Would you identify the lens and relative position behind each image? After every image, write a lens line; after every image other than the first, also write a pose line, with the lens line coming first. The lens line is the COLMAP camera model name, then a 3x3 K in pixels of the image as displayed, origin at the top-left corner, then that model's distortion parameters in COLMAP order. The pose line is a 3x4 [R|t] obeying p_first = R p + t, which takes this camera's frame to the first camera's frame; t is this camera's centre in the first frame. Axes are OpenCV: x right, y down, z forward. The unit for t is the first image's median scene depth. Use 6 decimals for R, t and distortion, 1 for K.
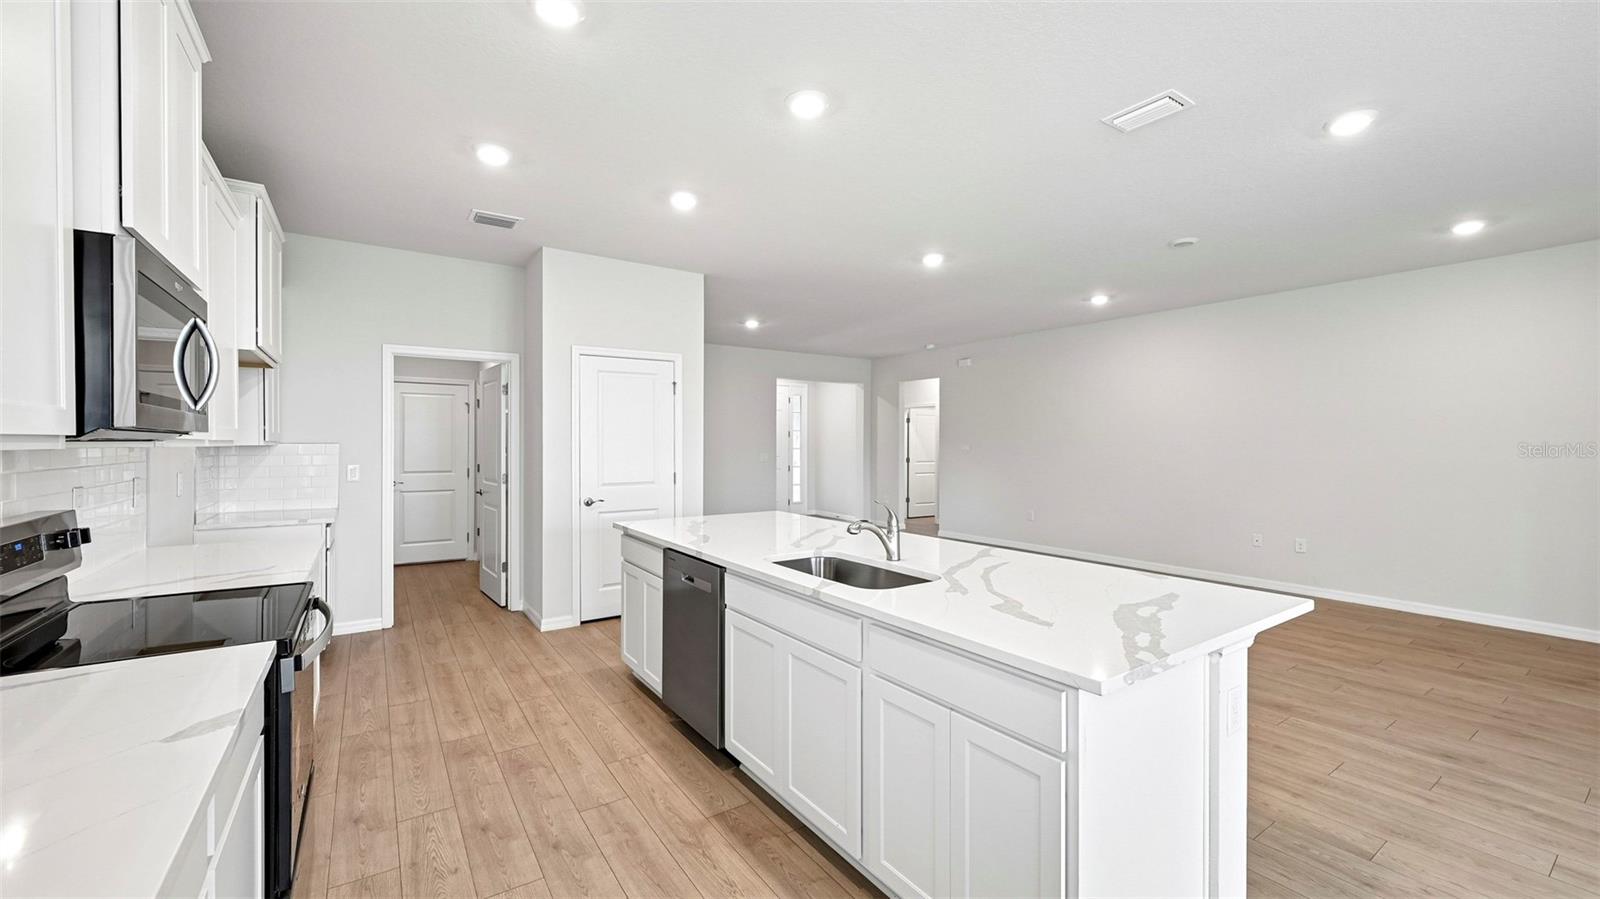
lens RADIAL K [[634.3, 0, 794.4], [0, 634.3, 439.9], [0, 0, 1]] dist [0.003090, -0.001428]
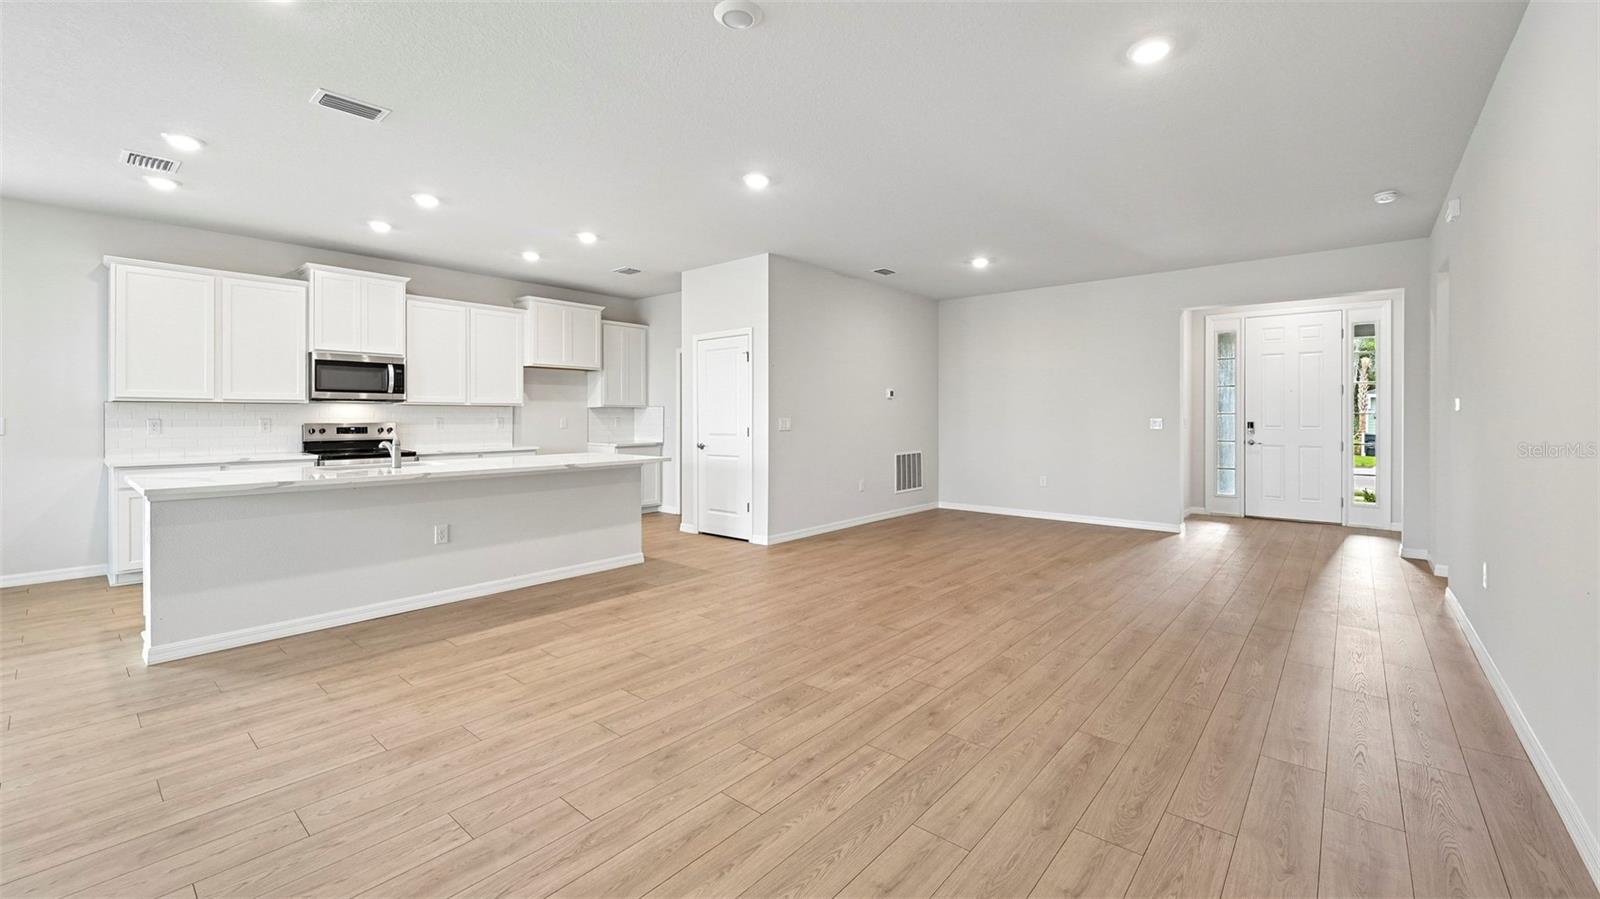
lens RADIAL K [[634.3, 0, 802.2], [0, 634.3, 414.9], [0, 0, 1]] dist [0.003090, -0.001428]
pose [[0.265986, -0.003746, -0.963970, 1.433008], [0.005877, 0.999980, -0.002264, 0.045283], [0.963959, -0.005063, 0.266002, 1.122437]]
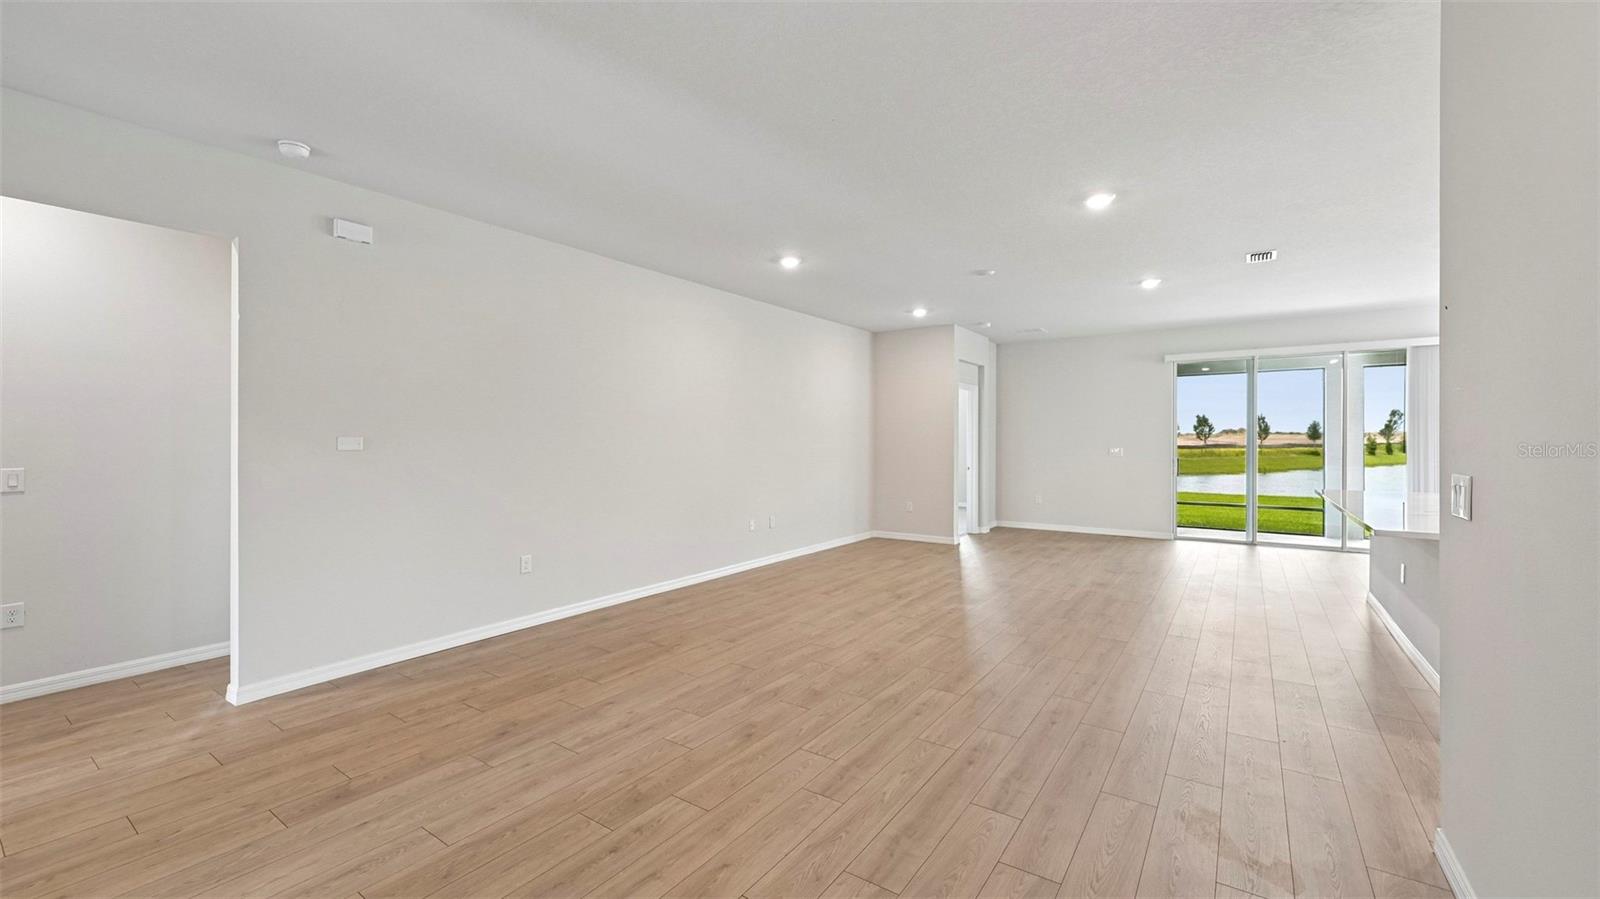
lens RADIAL K [[634.3, 0, 806.1], [0, 634.3, 451.9], [0, 0, 1]] dist [0.003090, -0.001428]
pose [[-0.364759, -0.018248, 0.930923, -0.521052], [-0.002684, 0.999824, 0.018547, 0.022359], [-0.931098, 0.004266, -0.364744, 2.198387]]
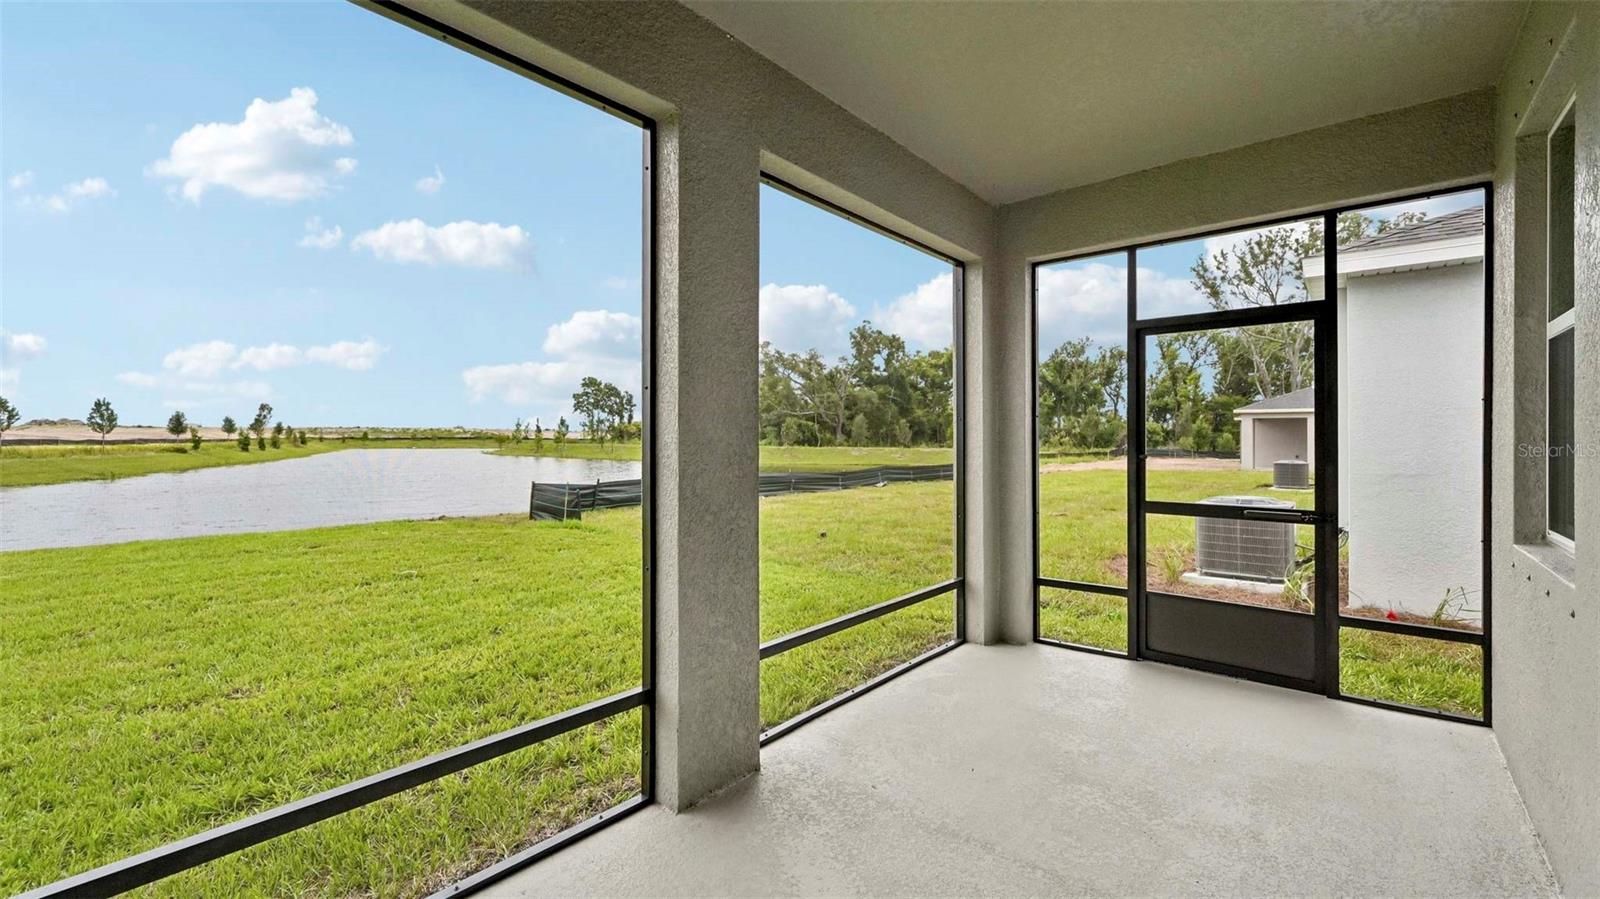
lens RADIAL K [[634.3, 0, 789.3], [0, 634.3, 433.7], [0, 0, 1]] dist [0.003090, -0.001428]
pose [[-0.967095, -0.010908, -0.254182, 1.182486], [-0.007970, 0.999889, -0.012586, 0.045240], [0.254291, -0.010146, -0.967074, -0.105026]]
